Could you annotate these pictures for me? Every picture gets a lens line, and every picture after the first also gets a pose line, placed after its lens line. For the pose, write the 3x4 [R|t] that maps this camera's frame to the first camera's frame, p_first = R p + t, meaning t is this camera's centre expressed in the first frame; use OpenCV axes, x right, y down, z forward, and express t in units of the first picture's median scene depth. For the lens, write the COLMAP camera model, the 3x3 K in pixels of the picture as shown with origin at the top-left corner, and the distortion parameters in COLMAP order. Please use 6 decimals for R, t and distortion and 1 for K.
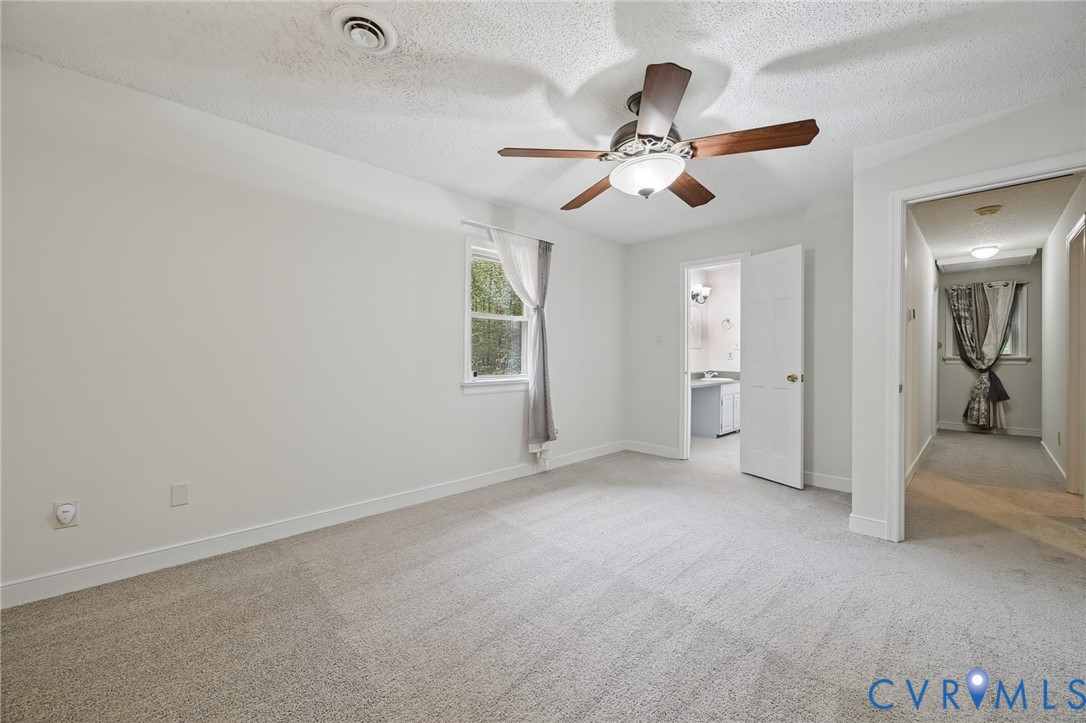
lens RADIAL K [[432.3, 0, 542.2], [0, 432.3, 355.4], [0, 0, 1]] dist [-0.013702, 0.008524]
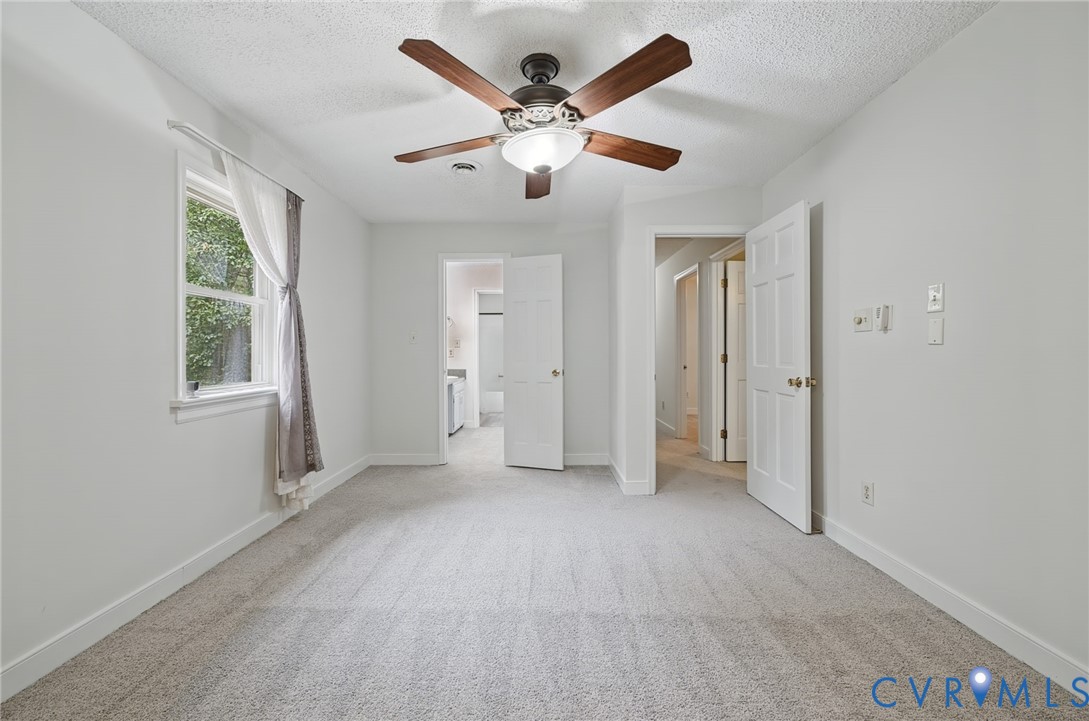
lens RADIAL K [[433.5, 0, 543.7], [0, 433.5, 354.4], [0, 0, 1]] dist [-0.013702, 0.008524]
pose [[0.690809, -0.006335, 0.723009, -0.255503], [0.006440, 0.999976, 0.002609, 0.001434], [-0.723008, 0.002853, 0.690833, 0.237879]]
